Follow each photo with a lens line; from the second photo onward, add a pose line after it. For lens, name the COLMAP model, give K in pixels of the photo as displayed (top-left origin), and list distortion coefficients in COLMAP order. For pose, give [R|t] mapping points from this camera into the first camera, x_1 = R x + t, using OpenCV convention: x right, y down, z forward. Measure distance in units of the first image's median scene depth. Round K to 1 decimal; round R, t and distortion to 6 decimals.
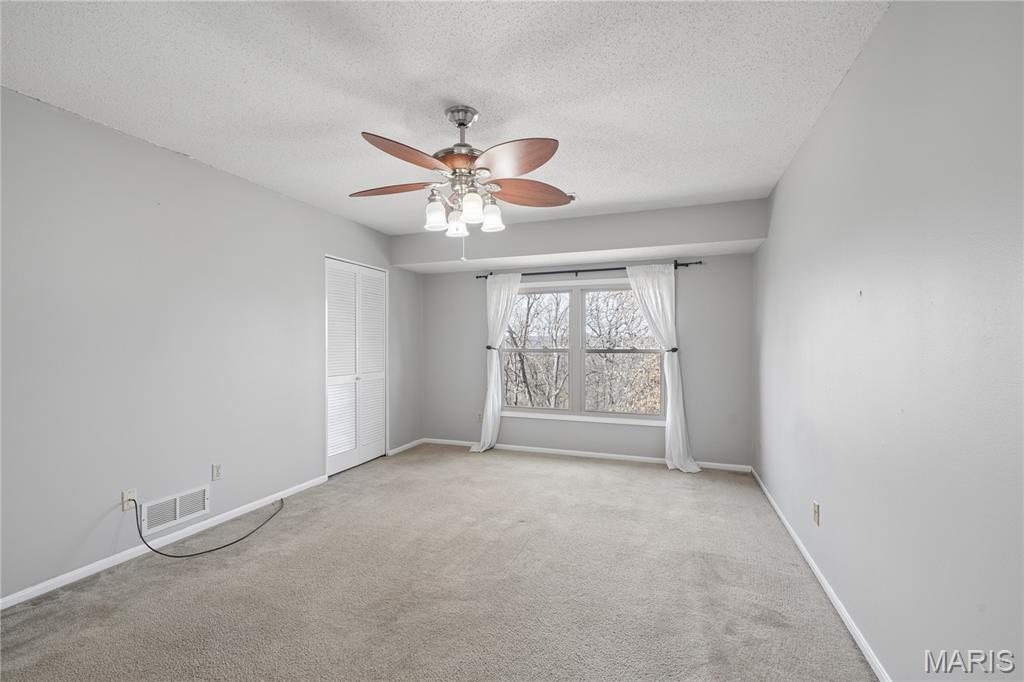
lens RADIAL K [[433.7, 0, 511.7], [0, 433.7, 344.1], [0, 0, 1]] dist [0.002987, -0.000031]
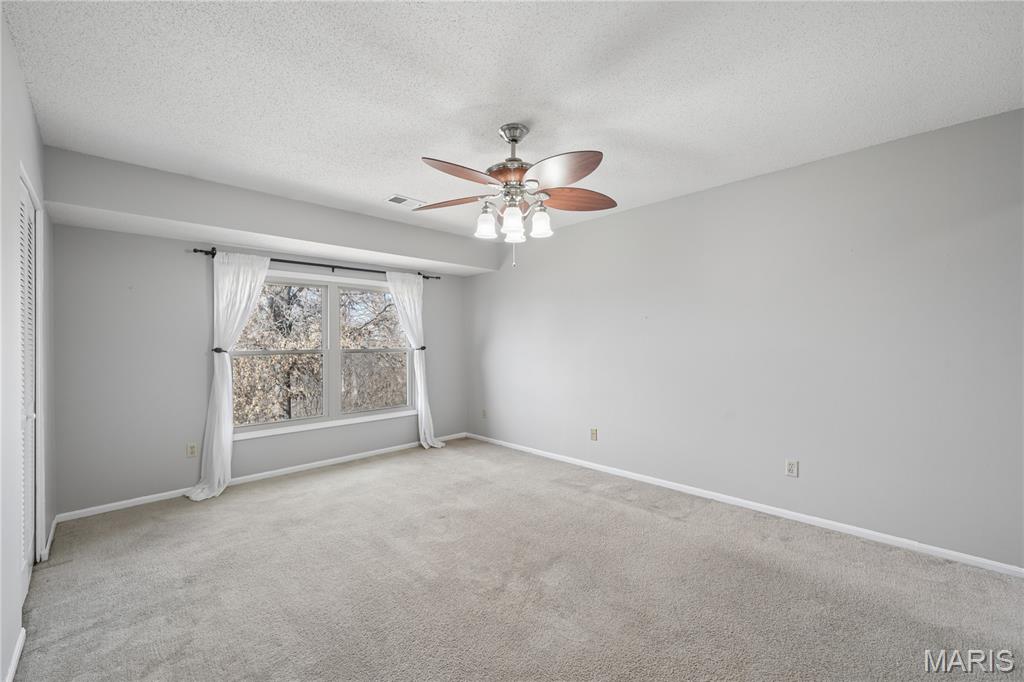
lens RADIAL K [[415.8, 0, 514.0], [0, 415.8, 337.4], [0, 0, 1]] dist [0.010031, -0.000240]
pose [[0.434609, 0.002680, 0.900615, -0.539944], [0.007098, 0.999954, -0.006400, -0.006764], [-0.900591, 0.009174, 0.434570, 0.281173]]
